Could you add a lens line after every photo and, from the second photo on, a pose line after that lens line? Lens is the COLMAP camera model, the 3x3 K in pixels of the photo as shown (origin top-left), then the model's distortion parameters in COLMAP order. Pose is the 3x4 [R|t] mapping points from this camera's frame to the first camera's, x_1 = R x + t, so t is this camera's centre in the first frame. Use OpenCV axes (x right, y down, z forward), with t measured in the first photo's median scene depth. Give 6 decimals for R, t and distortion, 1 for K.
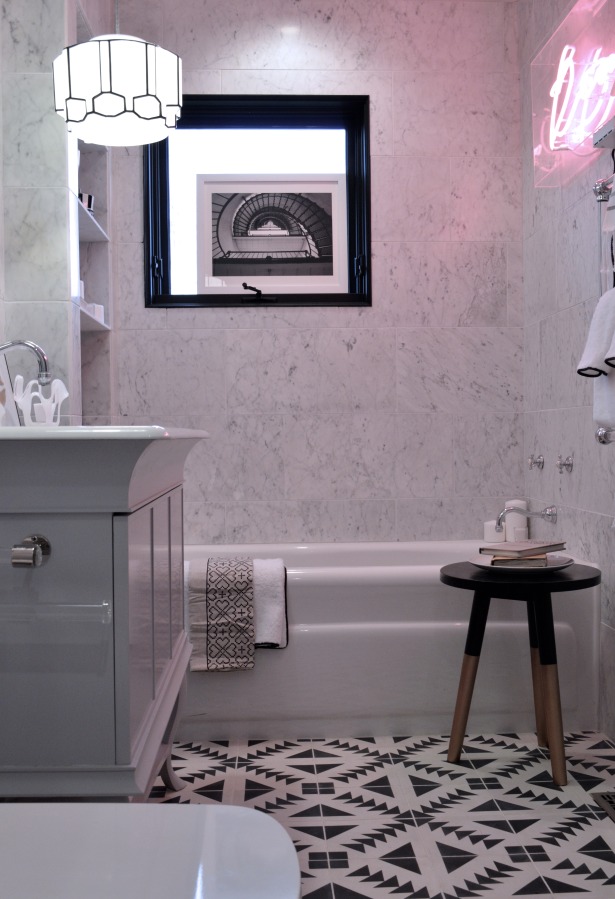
lens RADIAL K [[984.7, 0, 308.5], [0, 984.7, 468.8], [0, 0, 1]] dist [-0.058834, 0.009386]
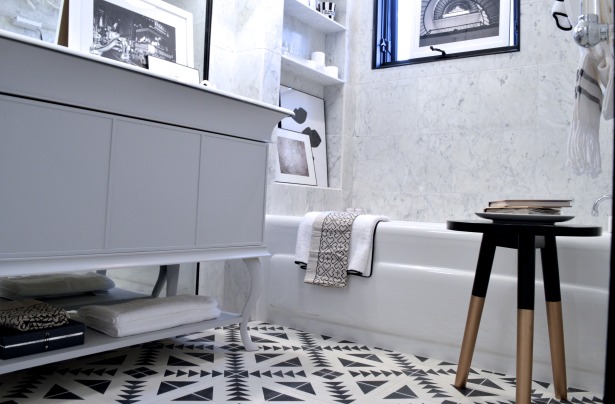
lens RADIAL K [[516.1, 0, 292.0], [0, 516.1, 186.6], [0, 0, 1]] dist [-0.084760, 0.007049]
pose [[0.772357, 0.023372, -0.634758, 0.268879], [-0.073886, 0.995845, -0.053235, 0.080476], [0.630876, 0.088016, 0.770875, 0.288669]]
